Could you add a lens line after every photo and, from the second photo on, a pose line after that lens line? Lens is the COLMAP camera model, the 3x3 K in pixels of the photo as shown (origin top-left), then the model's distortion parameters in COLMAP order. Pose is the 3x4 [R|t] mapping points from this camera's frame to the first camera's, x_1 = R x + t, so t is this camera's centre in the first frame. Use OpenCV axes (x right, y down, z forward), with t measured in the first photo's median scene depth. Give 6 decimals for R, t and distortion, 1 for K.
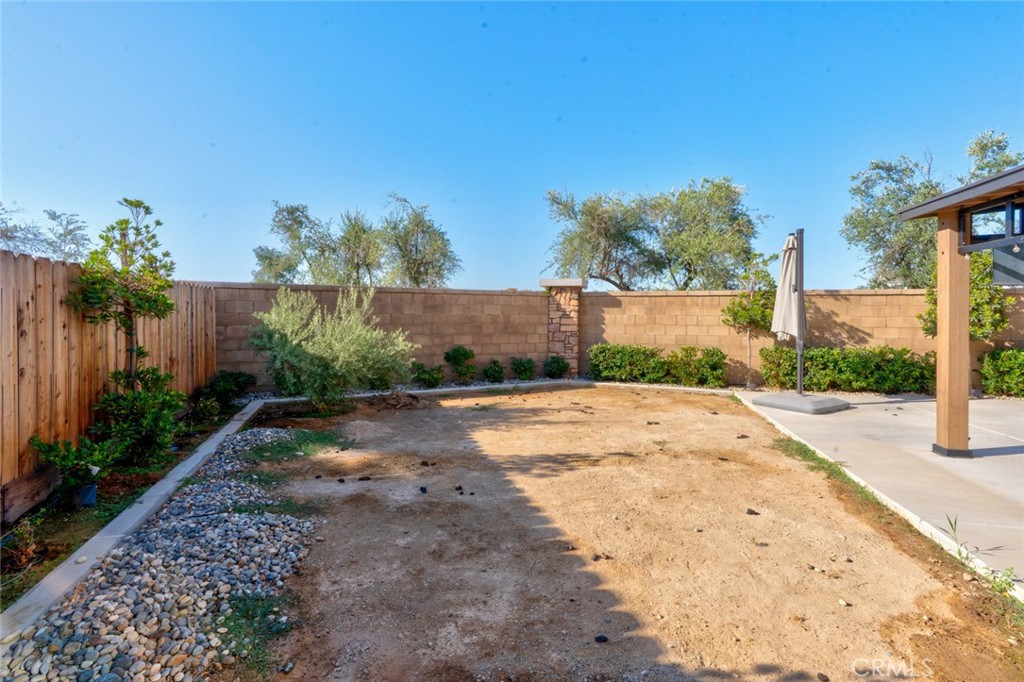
lens RADIAL K [[473.0, 0, 526.8], [0, 473.0, 321.6], [0, 0, 1]] dist [-0.011077, 0.004555]
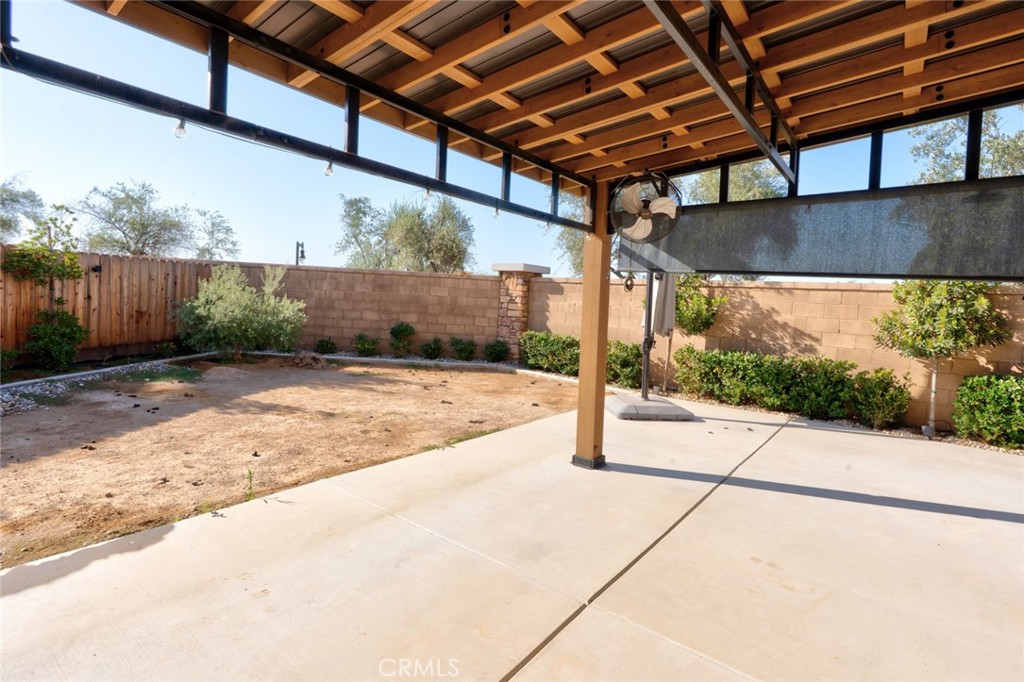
lens RADIAL K [[498.9, 0, 509.0], [0, 498.9, 331.9], [0, 0, 1]] dist [-0.004445, -0.000734]
pose [[0.905686, 0.072125, -0.417769, 0.557247], [-0.055343, 0.997104, 0.052163, -0.001645], [0.420321, -0.024123, 0.907055, 0.047706]]
